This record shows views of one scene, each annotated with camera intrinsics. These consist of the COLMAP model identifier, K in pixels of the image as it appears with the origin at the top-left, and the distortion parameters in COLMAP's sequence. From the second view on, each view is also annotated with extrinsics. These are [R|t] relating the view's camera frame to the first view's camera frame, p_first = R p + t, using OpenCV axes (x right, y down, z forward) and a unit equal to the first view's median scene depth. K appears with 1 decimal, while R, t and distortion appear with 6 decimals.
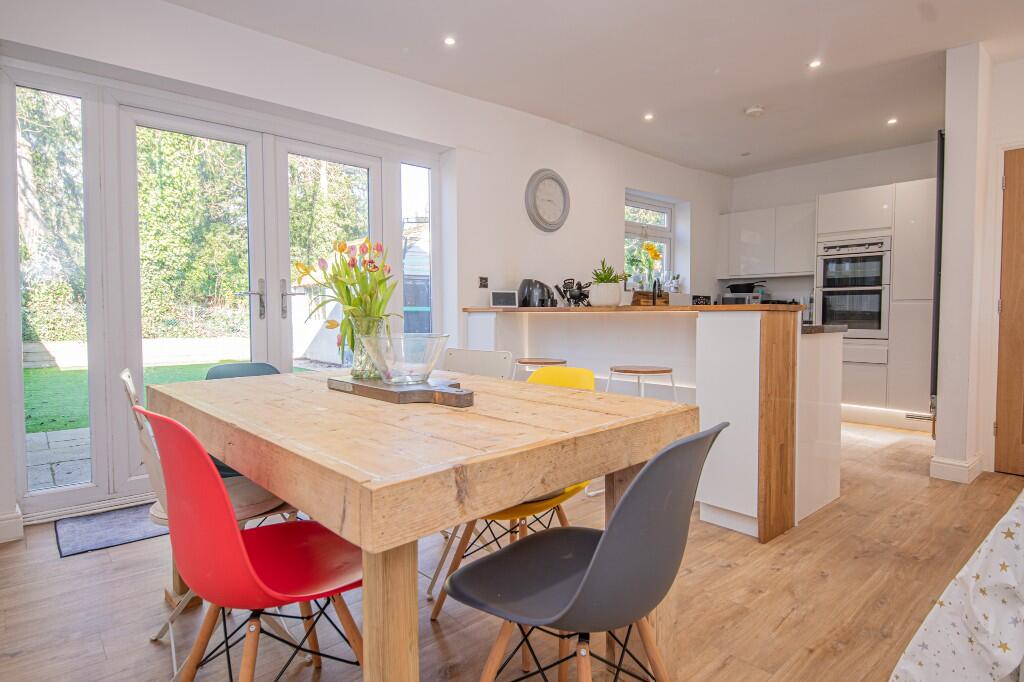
lens RADIAL K [[547.4, 0, 514.2], [0, 547.4, 338.1], [0, 0, 1]] dist [0.011073, 0.000857]
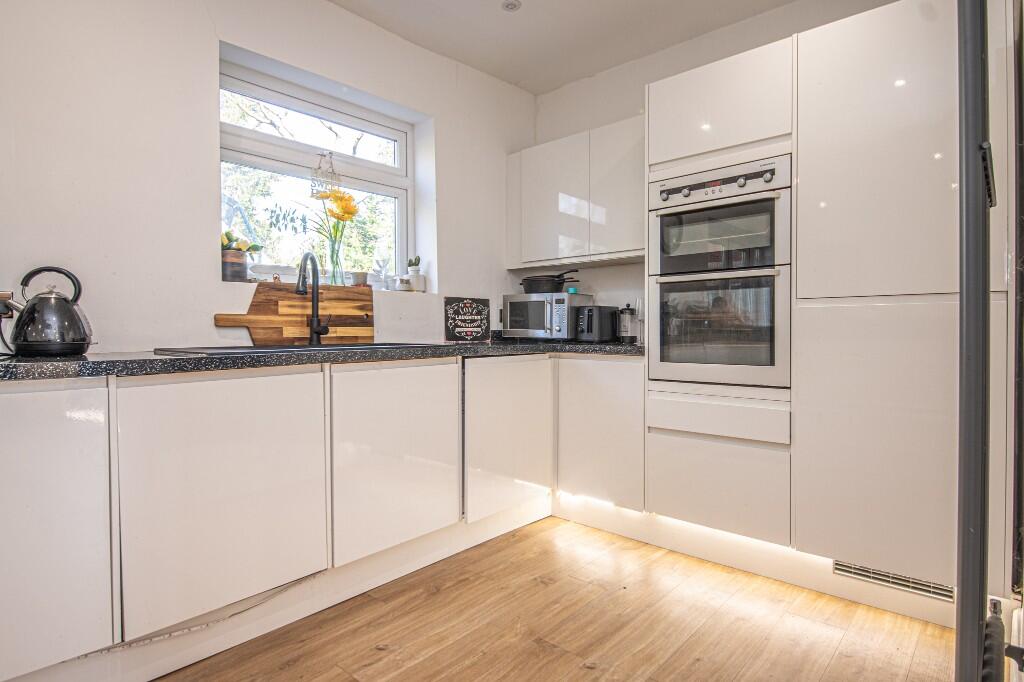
lens RADIAL K [[547.4, 0, 514.8], [0, 547.4, 338.1], [0, 0, 1]] dist [0.011073, 0.000857]
pose [[0.994684, -0.014176, 0.101990, 0.388499], [0.016533, 0.999615, -0.022297, -0.030171], [-0.101635, 0.023864, 0.994535, 0.546585]]
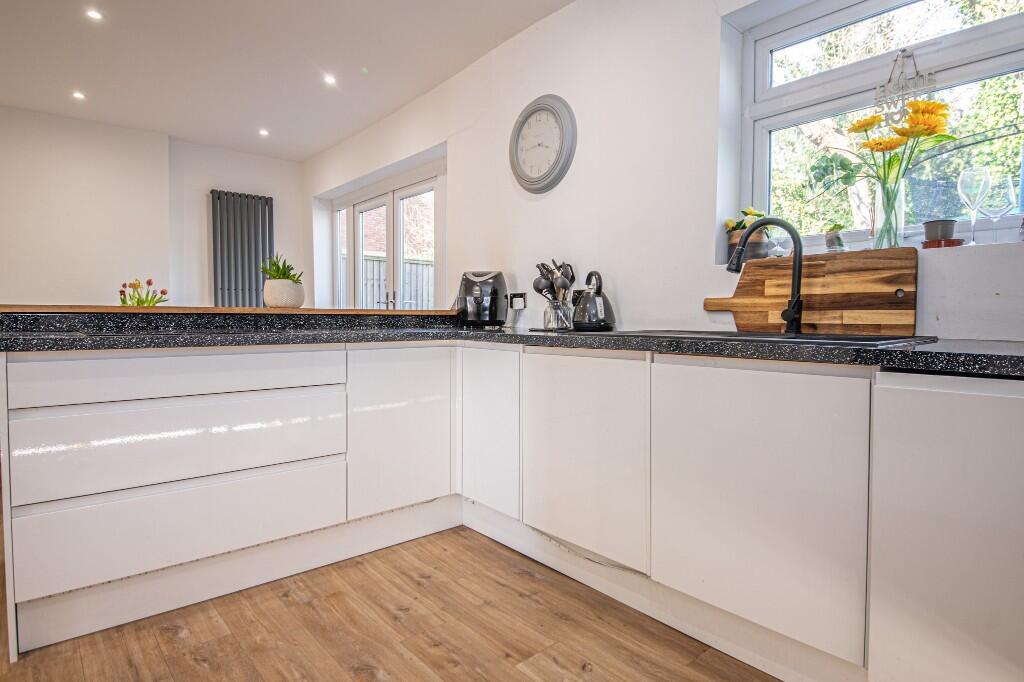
lens RADIAL K [[547.4, 0, 518.8], [0, 547.4, 345.7], [0, 0, 1]] dist [0.011073, 0.000857]
pose [[-0.008537, 0.037258, -0.999269, 0.420755], [-0.050883, 0.997995, 0.037646, -0.030689], [0.998668, 0.051167, -0.006624, 0.586746]]
